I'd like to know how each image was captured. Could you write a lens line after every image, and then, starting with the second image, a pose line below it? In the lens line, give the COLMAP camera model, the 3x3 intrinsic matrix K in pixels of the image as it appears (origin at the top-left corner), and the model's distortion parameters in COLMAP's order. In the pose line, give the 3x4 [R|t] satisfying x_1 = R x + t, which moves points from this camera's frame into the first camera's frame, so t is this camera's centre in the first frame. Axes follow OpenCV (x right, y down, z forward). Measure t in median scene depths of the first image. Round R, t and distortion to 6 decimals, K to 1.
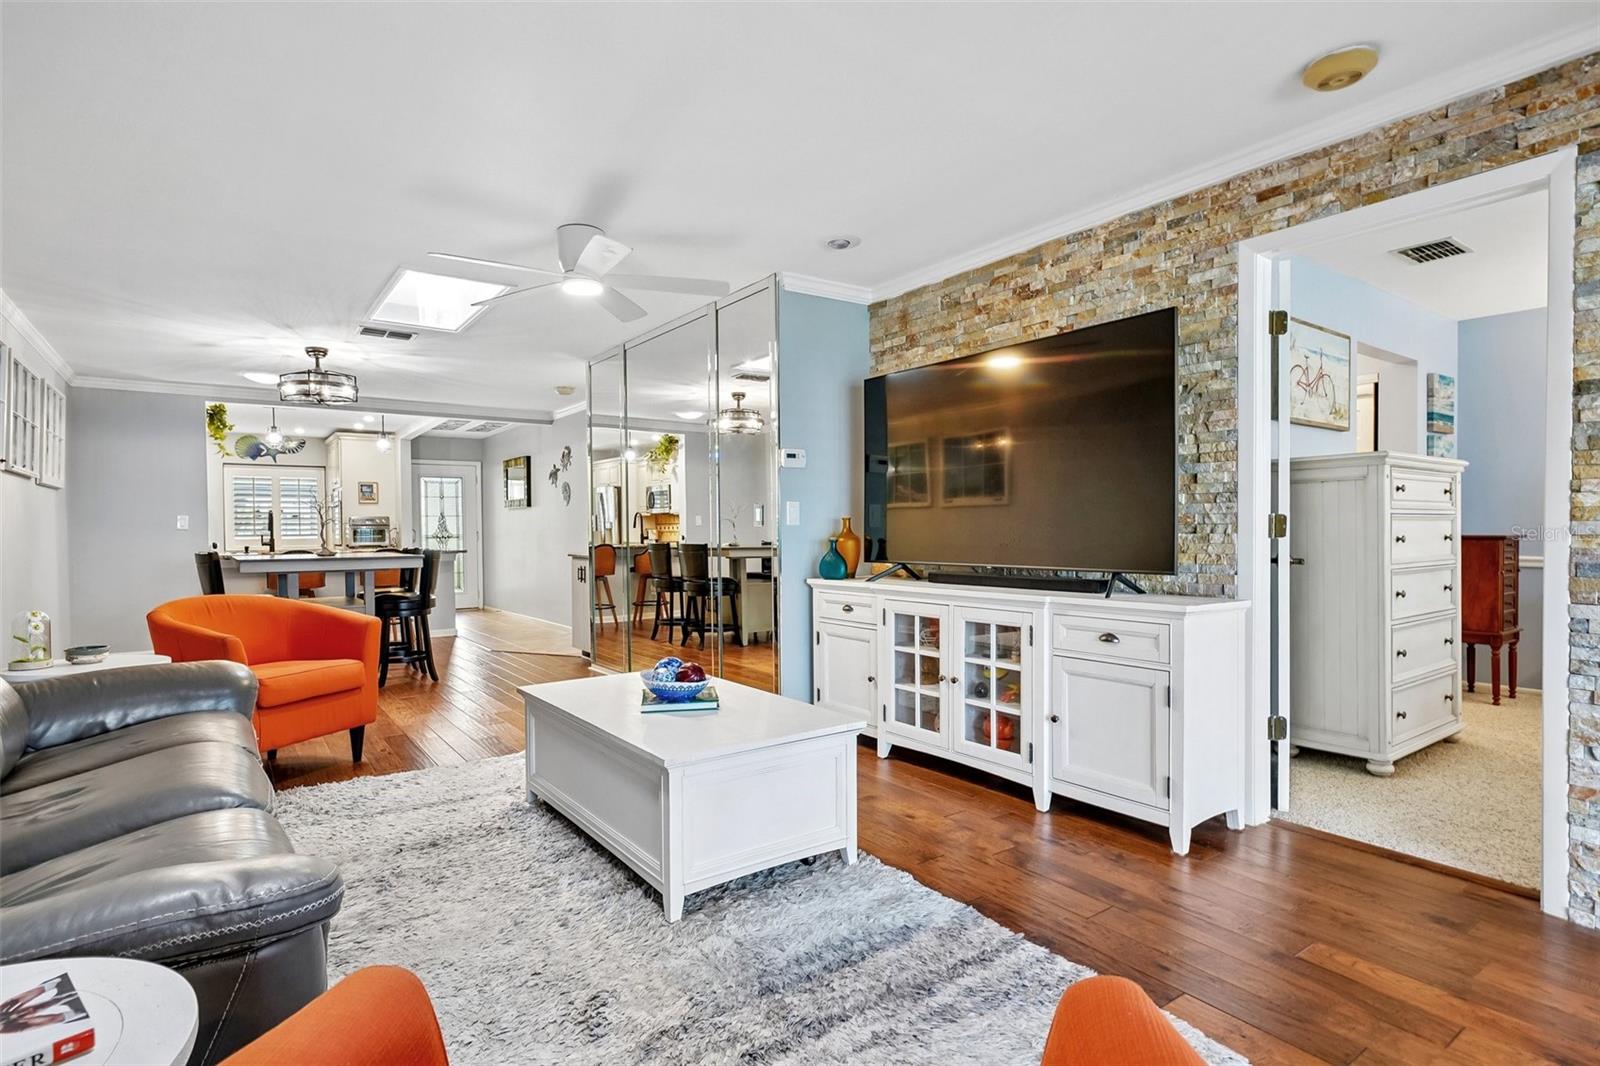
lens RADIAL K [[809.9, 0, 784.5], [0, 809.9, 538.6], [0, 0, 1]] dist [-0.002722, 0.000645]
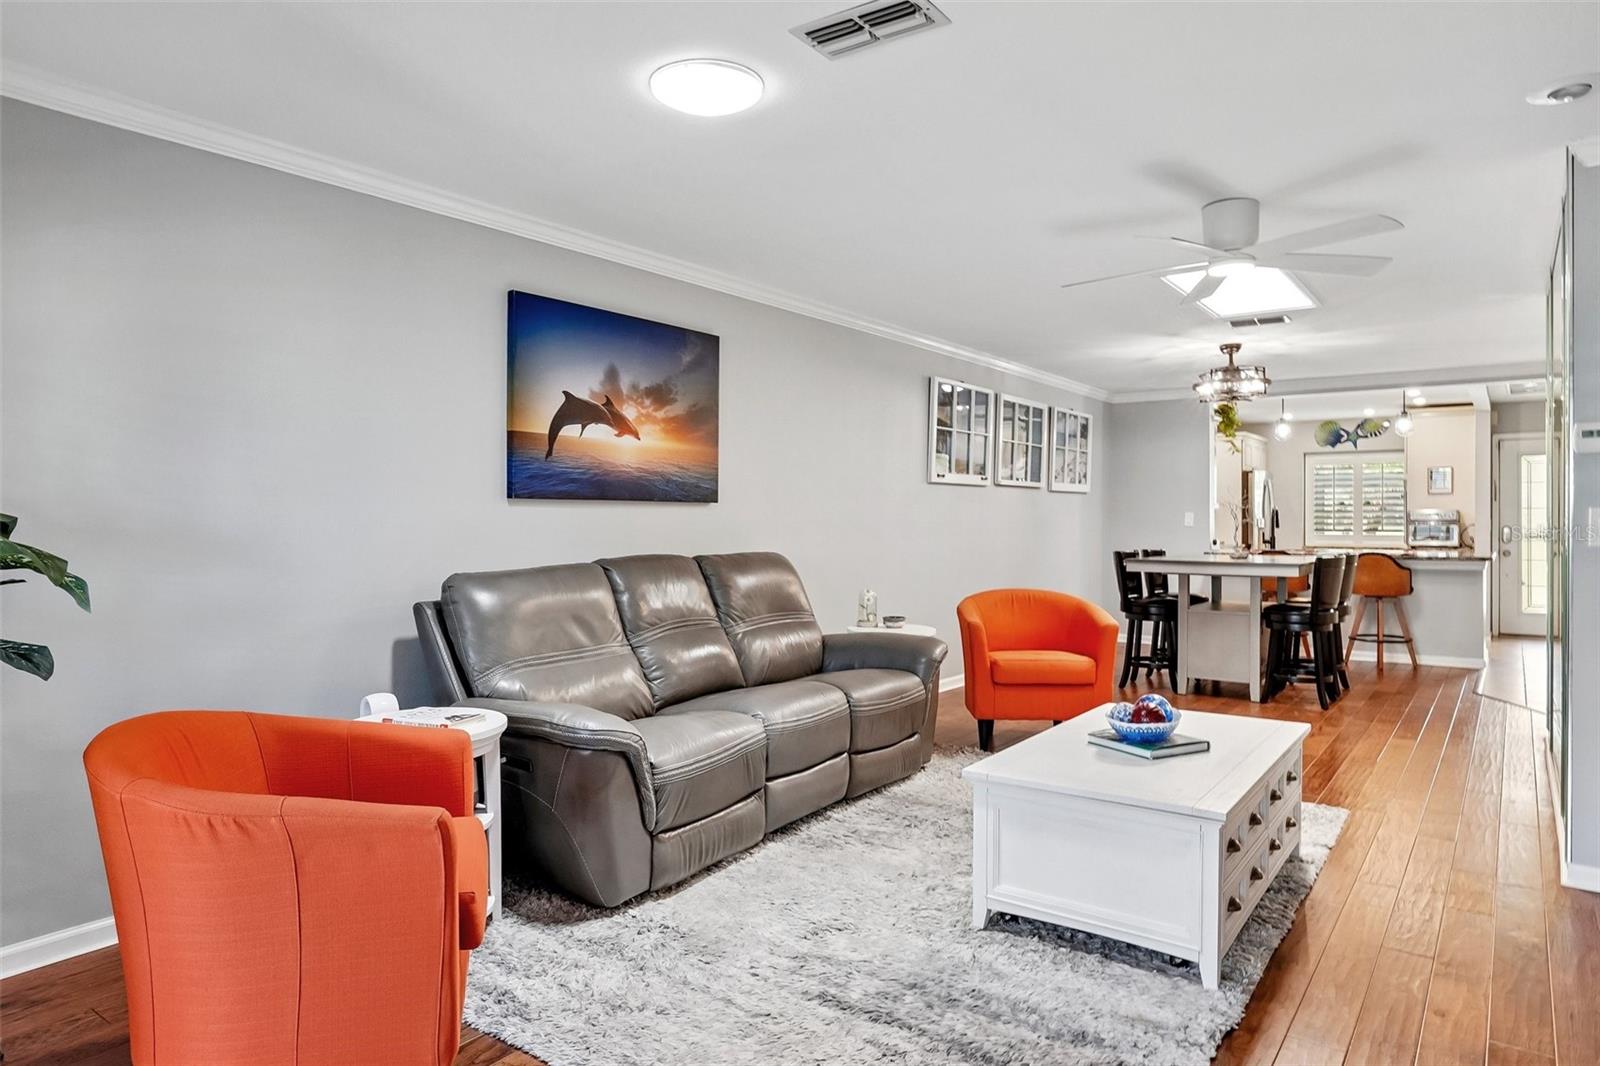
lens RADIAL K [[985.9, 0, 791.2], [0, 985.9, 522.3], [0, 0, 1]] dist [-0.019594, -0.002026]
pose [[0.300580, 0.012849, -0.953670, 0.650793], [-0.014404, 0.999856, 0.008931, -0.040764], [0.953648, 0.011052, 0.300722, 0.243400]]
